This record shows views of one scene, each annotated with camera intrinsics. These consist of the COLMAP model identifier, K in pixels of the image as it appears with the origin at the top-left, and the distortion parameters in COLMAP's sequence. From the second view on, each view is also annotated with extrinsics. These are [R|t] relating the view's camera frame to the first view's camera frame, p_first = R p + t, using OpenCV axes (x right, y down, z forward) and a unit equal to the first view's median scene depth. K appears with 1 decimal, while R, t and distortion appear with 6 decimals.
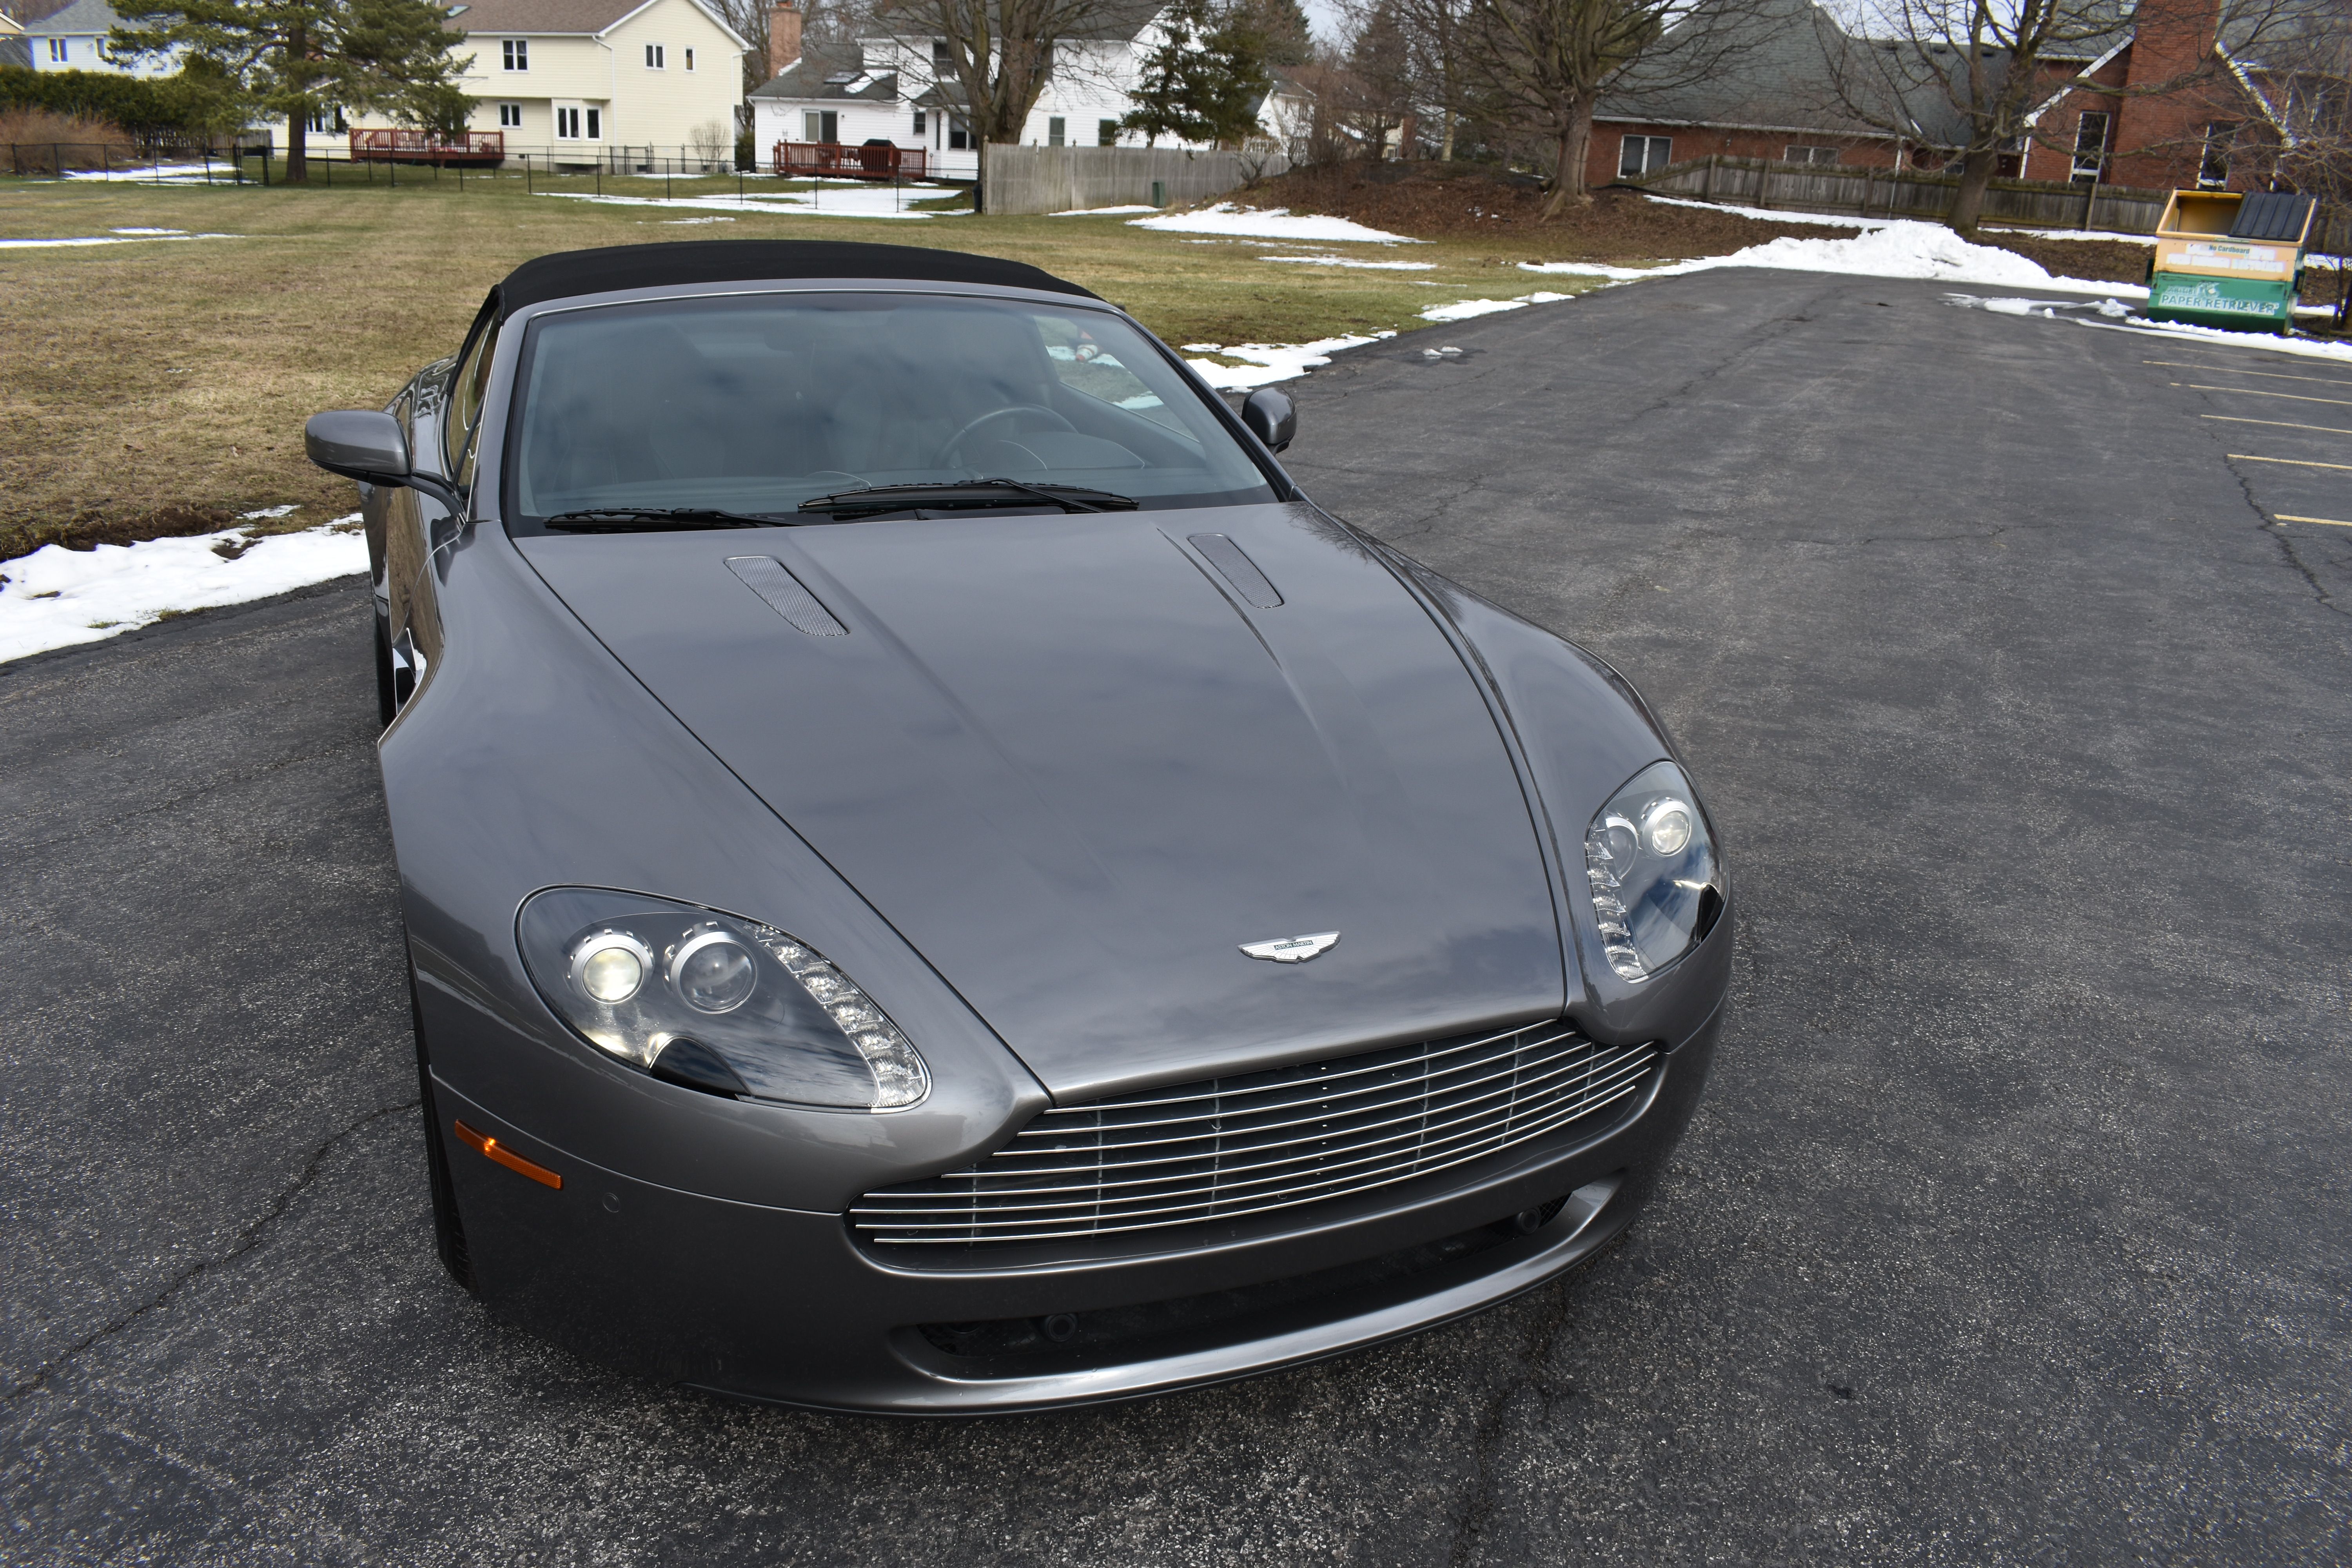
lens RADIAL K [[1839.1, 0, 1177.8], [0, 1839.1, 800.1], [0, 0, 1]] dist [-0.099001, 0.020772]
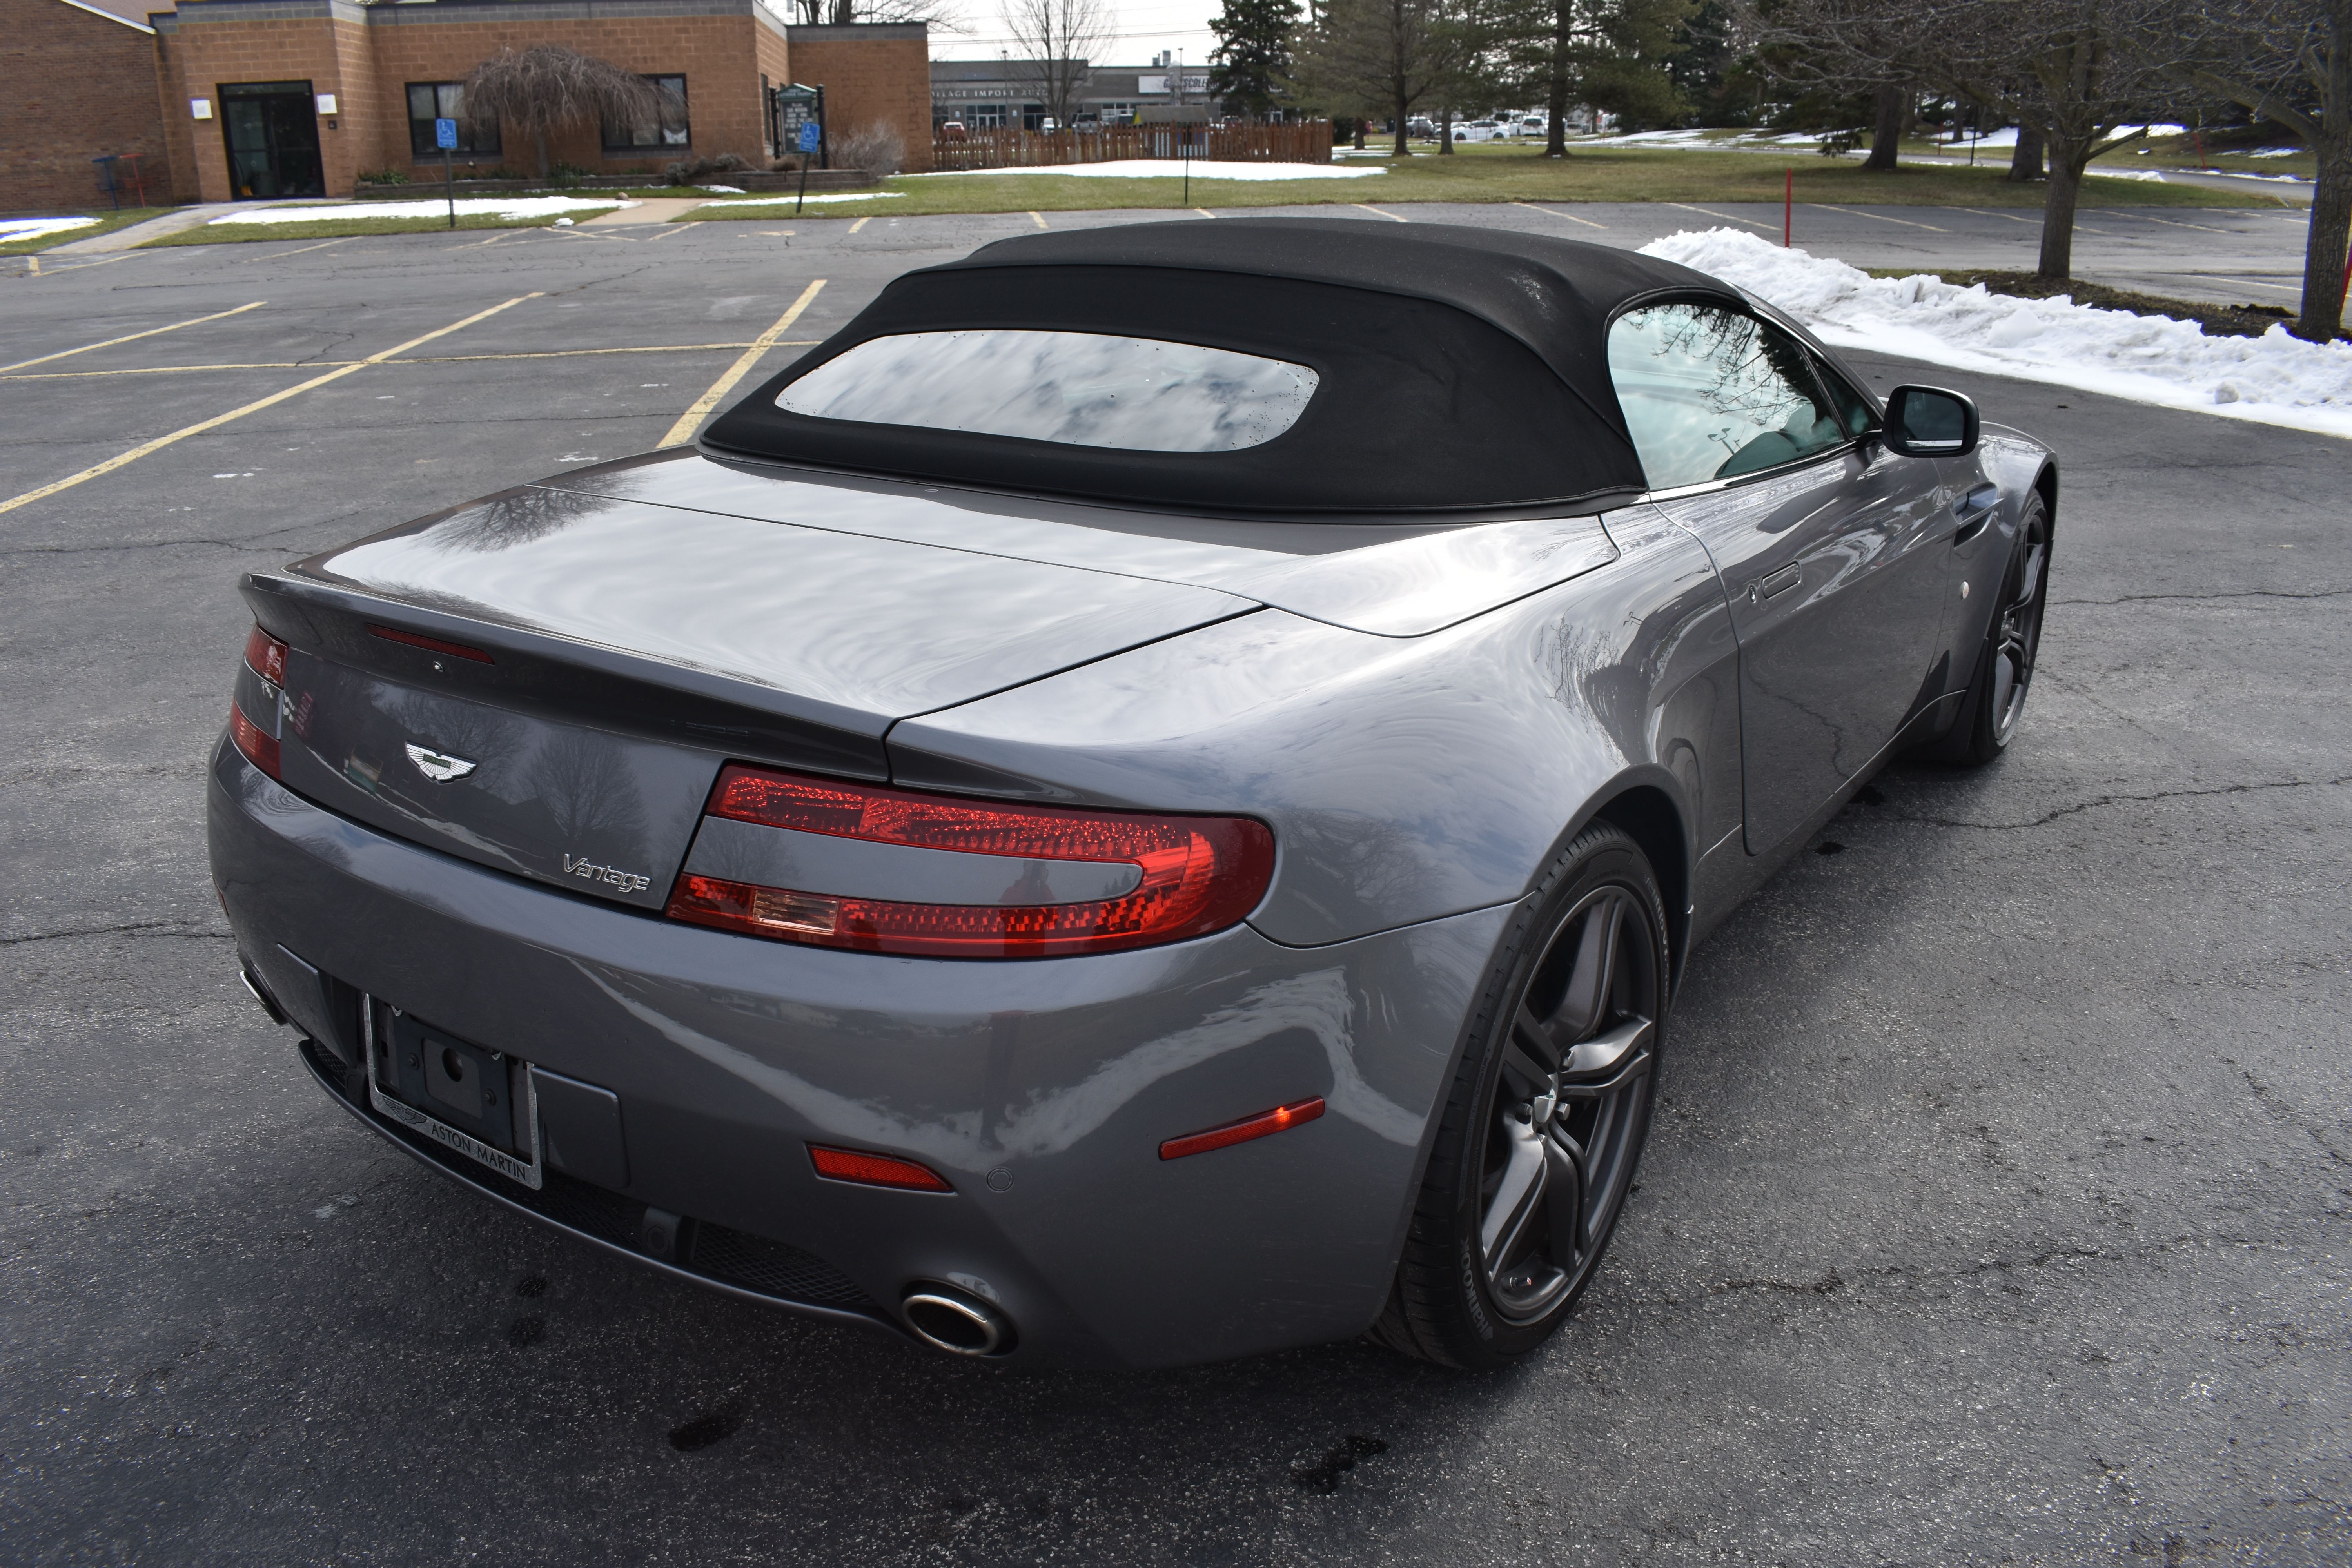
lens RADIAL K [[1839.1, 0, 1178.5], [0, 1839.1, 790.0], [0, 0, 1]] dist [-0.099001, 0.020772]
pose [[-0.522066, -0.323023, 0.789369, -0.097267], [0.273536, 0.813207, 0.513686, -0.058255], [-0.807852, 0.484099, -0.336189, 0.158841]]
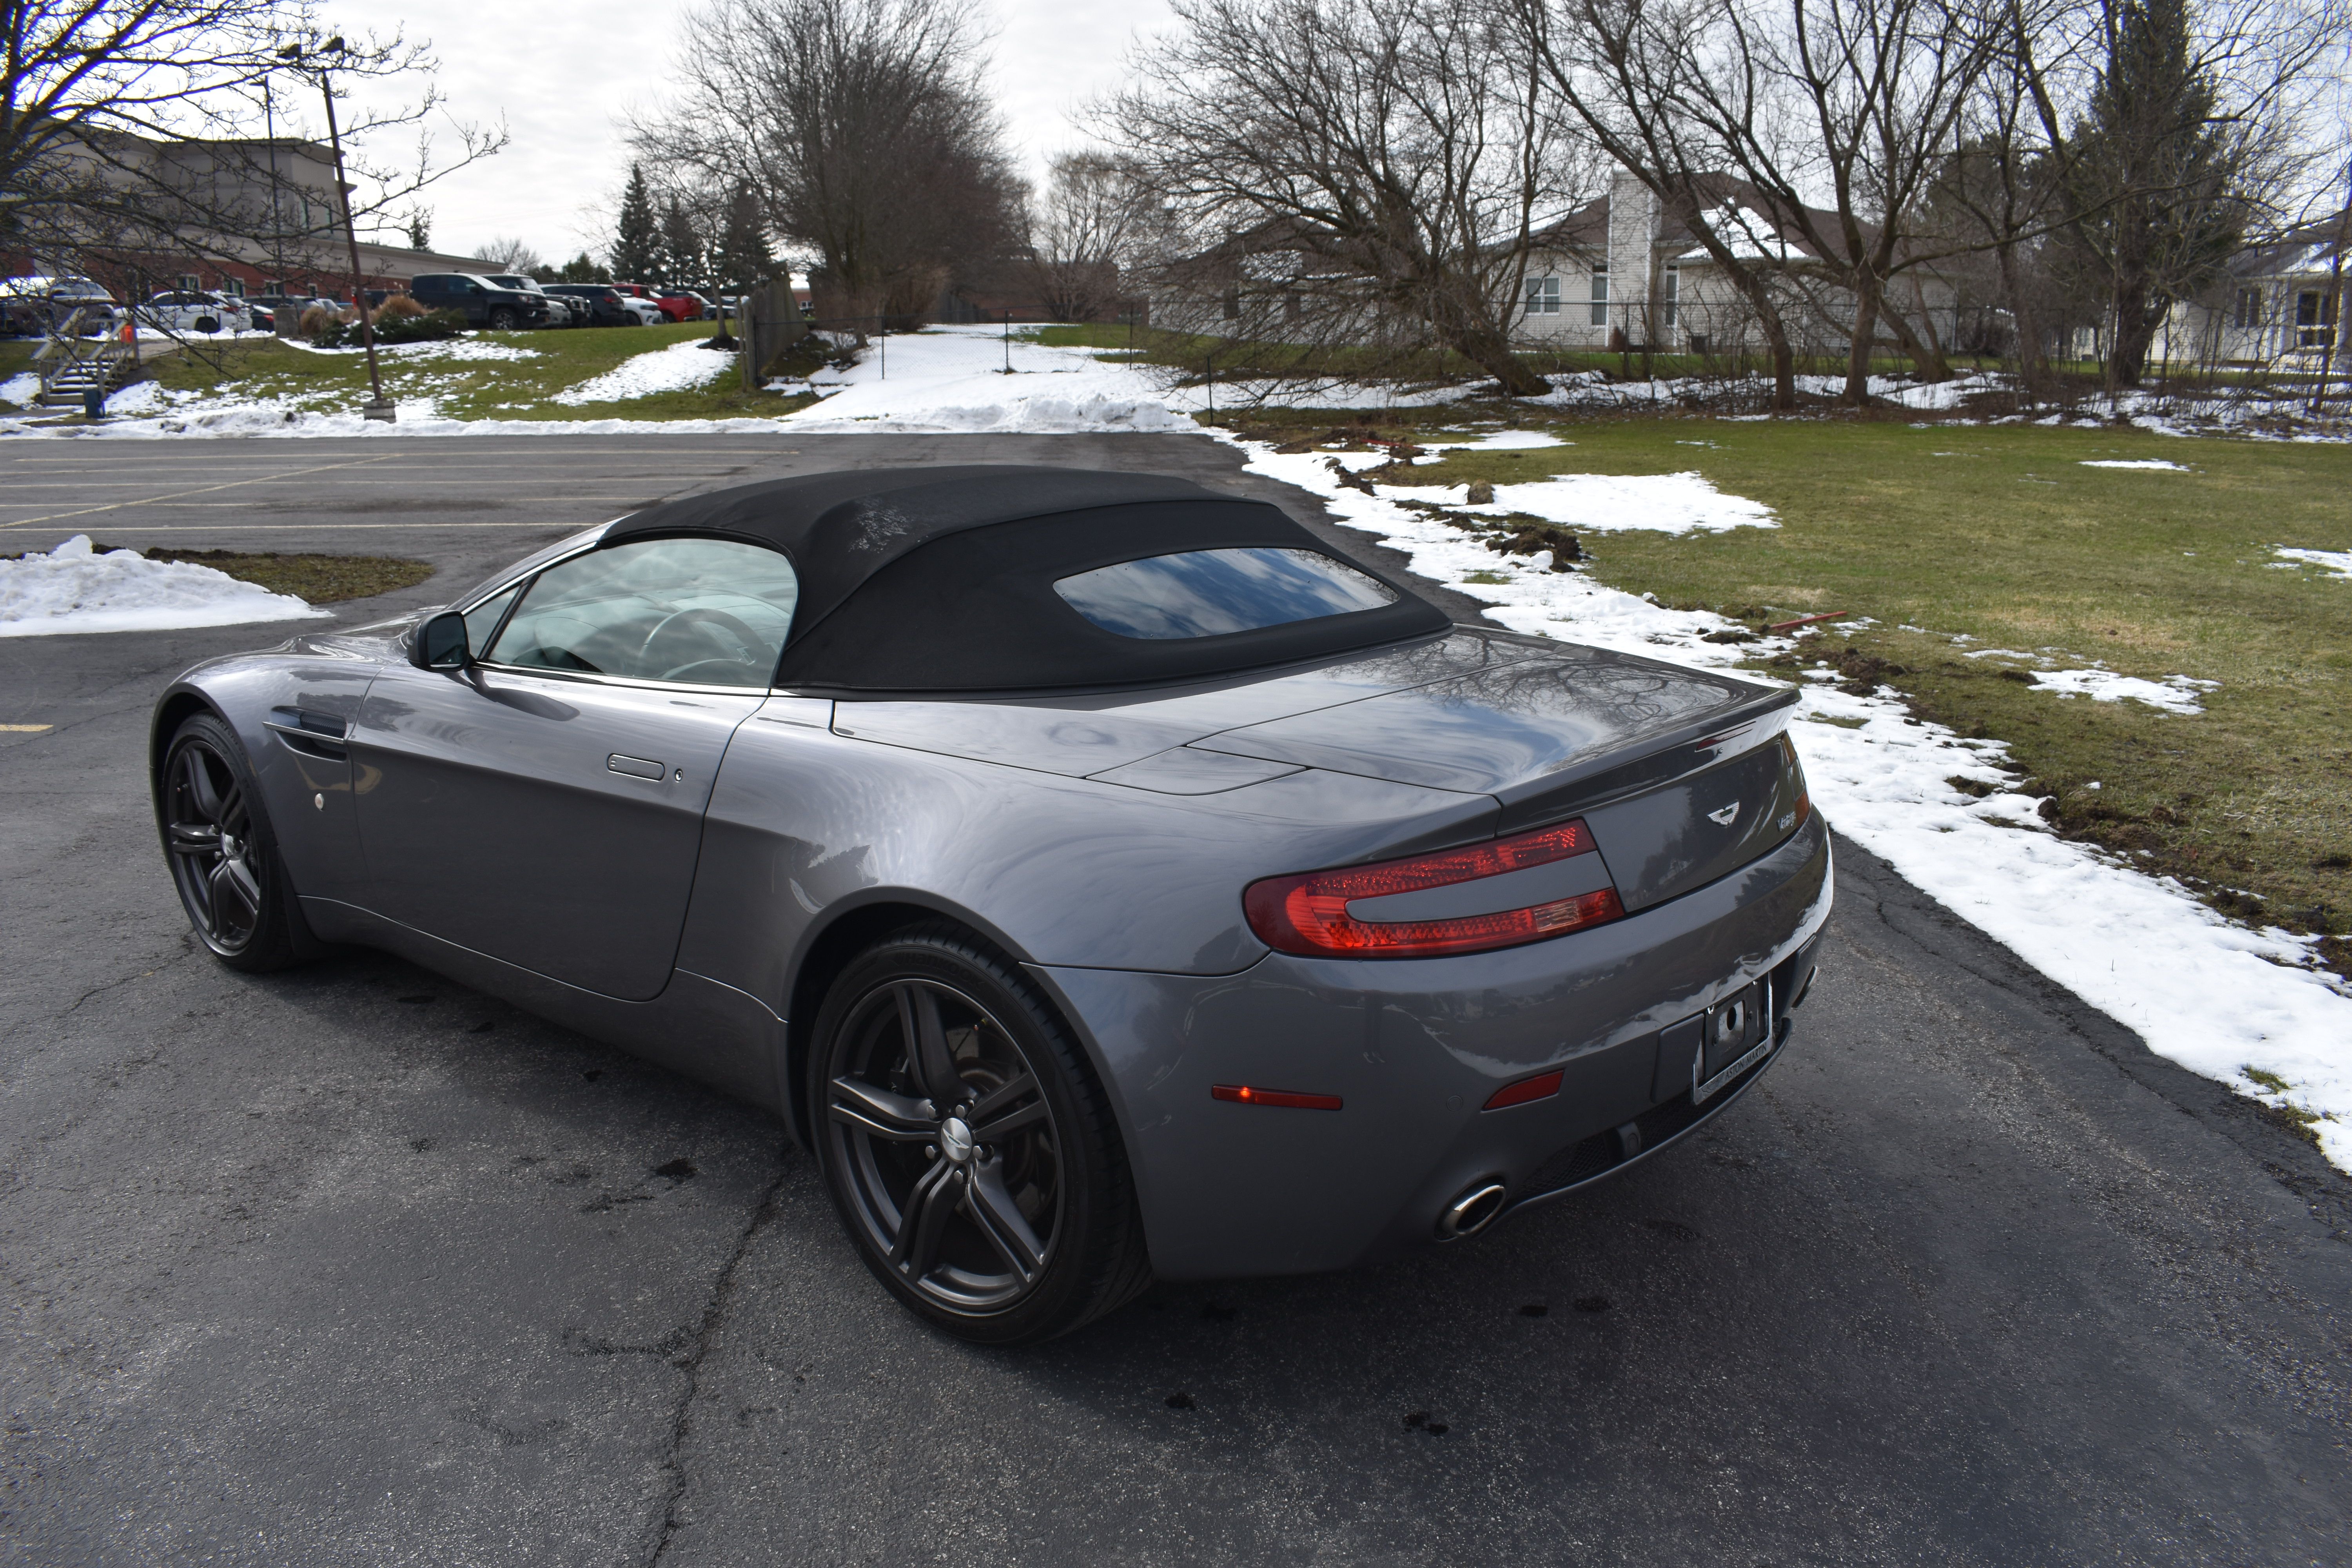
lens RADIAL K [[1839.1, 0, 1176.8], [0, 1839.1, 794.2], [0, 0, 1]] dist [-0.099001, 0.020772]
pose [[-0.890092, 0.057176, -0.452180, 0.014995], [-0.194641, 0.849401, 0.490544, -0.073701], [0.412129, 0.524642, -0.744916, 0.208478]]
